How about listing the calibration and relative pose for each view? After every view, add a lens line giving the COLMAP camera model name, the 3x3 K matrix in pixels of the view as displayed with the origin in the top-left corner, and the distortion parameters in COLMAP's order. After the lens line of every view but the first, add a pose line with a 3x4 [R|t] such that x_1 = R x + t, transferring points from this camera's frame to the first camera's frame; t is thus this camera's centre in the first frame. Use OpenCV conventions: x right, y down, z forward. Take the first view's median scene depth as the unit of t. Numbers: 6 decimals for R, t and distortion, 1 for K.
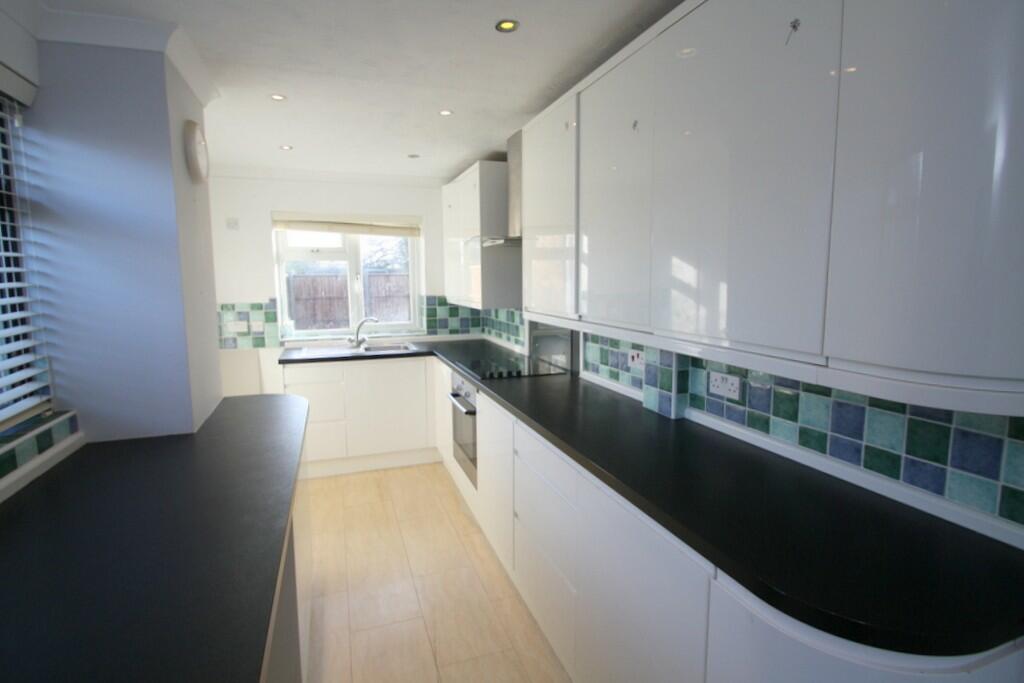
lens RADIAL K [[500.5, 0, 512.0], [0, 500.5, 341.5], [0, 0, 1]] dist [0.000426, -0.000125]
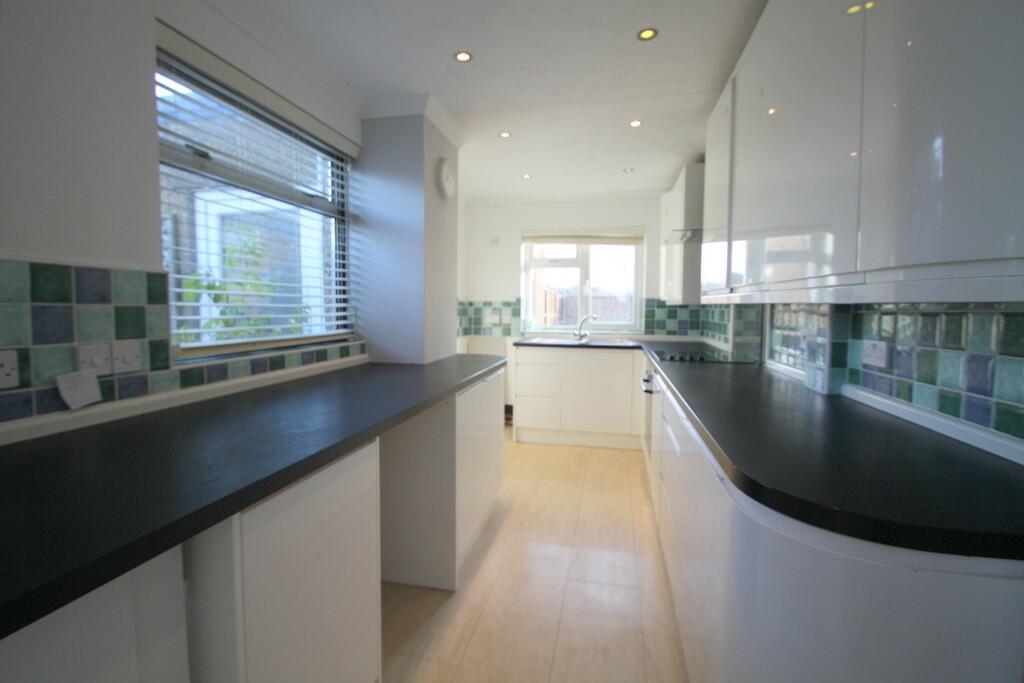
lens RADIAL K [[478.8, 0, 512.0], [0, 478.8, 341.5], [0, 0, 1]] dist [0.001198, -0.013309]
pose [[0.852427, 0.045089, -0.520899, 0.147011], [-0.072747, 0.996812, -0.032762, 0.066271], [0.517761, 0.065822, 0.852990, -0.034395]]
